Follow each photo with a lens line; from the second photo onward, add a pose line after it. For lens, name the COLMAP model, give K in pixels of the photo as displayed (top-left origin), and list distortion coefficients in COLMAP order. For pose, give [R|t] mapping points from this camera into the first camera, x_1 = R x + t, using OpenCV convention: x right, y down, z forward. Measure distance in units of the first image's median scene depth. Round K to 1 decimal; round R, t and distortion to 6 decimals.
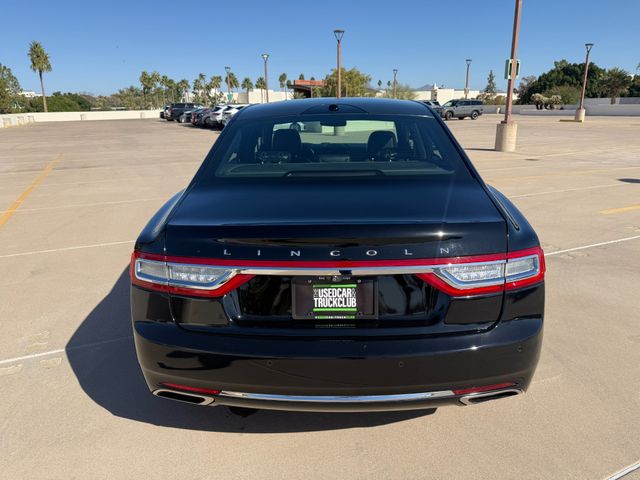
lens RADIAL K [[458.7, 0, 324.3], [0, 458.7, 240.6], [0, 0, 1]] dist [-0.003372, -0.003152]
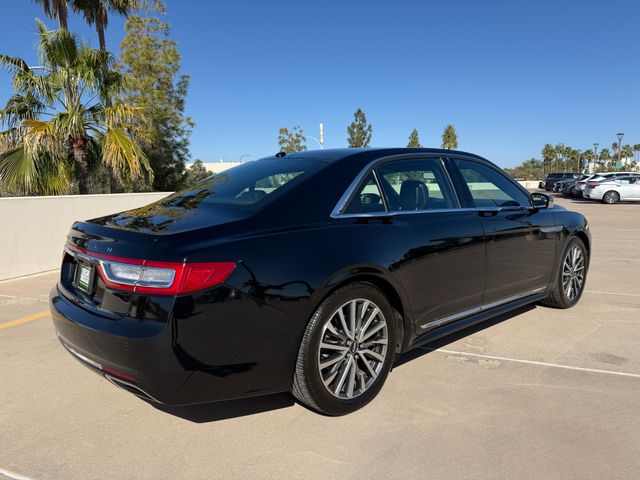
lens RADIAL K [[451.8, 0, 320.1], [0, 451.8, 239.7], [0, 0, 1]] dist [0.034323, -0.048948]
pose [[0.675500, 0.093427, -0.731417, 0.466348], [-0.202178, 0.977392, -0.061875, -0.013918], [0.709100, 0.189673, 0.679118, 0.159020]]
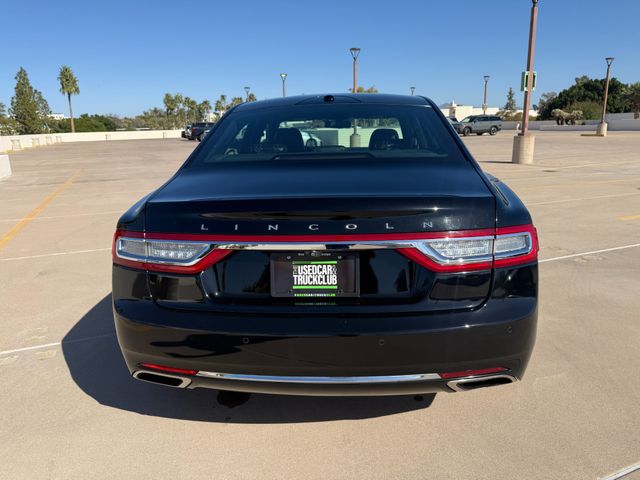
lens RADIAL K [[459.2, 0, 322.2], [0, 459.2, 239.7], [0, 0, 1]] dist [-0.005022, -0.001645]
pose [[0.998961, 0.000724, -0.045560, 0.024686], [-0.002616, 0.999136, -0.041470, 0.027145], [0.045491, 0.041546, 0.998100, 0.009399]]
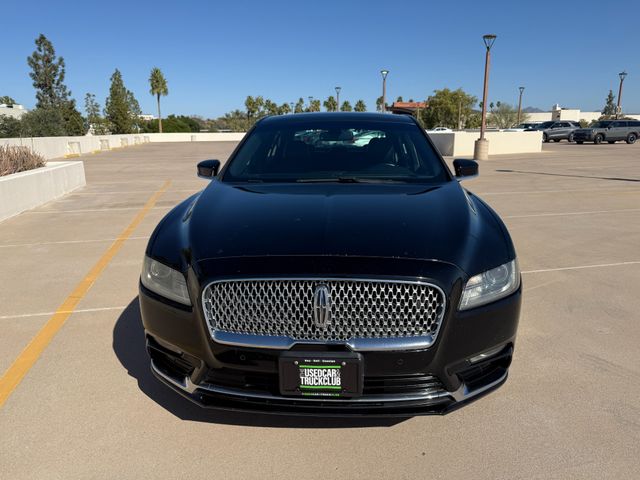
lens RADIAL K [[451.8, 0, 320.1], [0, 451.8, 239.7], [0, 0, 1]] dist [0.034323, -0.048948]
pose [[0.979682, 0.049907, -0.194247, -0.374456], [-0.058928, 0.997423, -0.040937, -0.168751], [0.191703, 0.051552, 0.980098, 0.667141]]
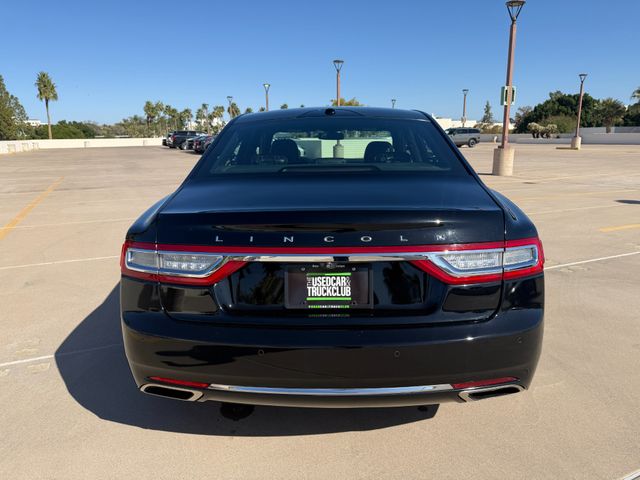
lens RADIAL K [[457.8, 0, 323.1], [0, 457.8, 238.2], [0, 0, 1]] dist [0.001762, -0.007800]
pose [[0.999992, 0.003472, -0.001845, 0.003659], [-0.003585, 0.997884, -0.064923, 0.025533], [0.001616, 0.064929, 0.997889, 0.006549]]
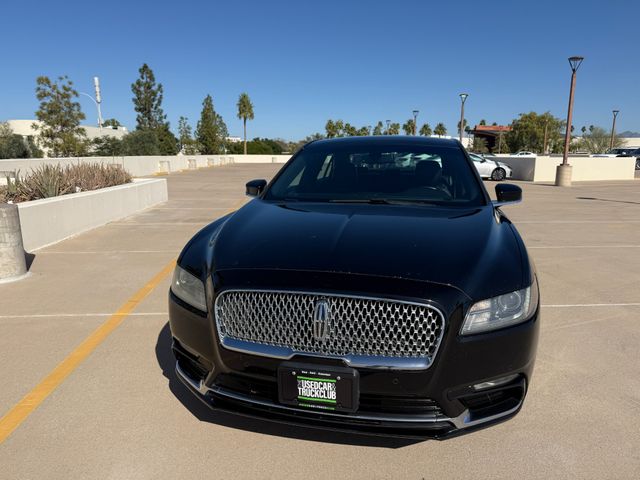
lens RADIAL K [[448.4, 0, 325.2], [0, 448.4, 241.9], [0, 0, 1]] dist [0.065515, -0.099830]
pose [[0.935430, 0.082862, -0.343662, -0.324247], [-0.113350, 0.991117, -0.069559, -0.169392], [0.334846, 0.104021, 0.936514, 0.668926]]
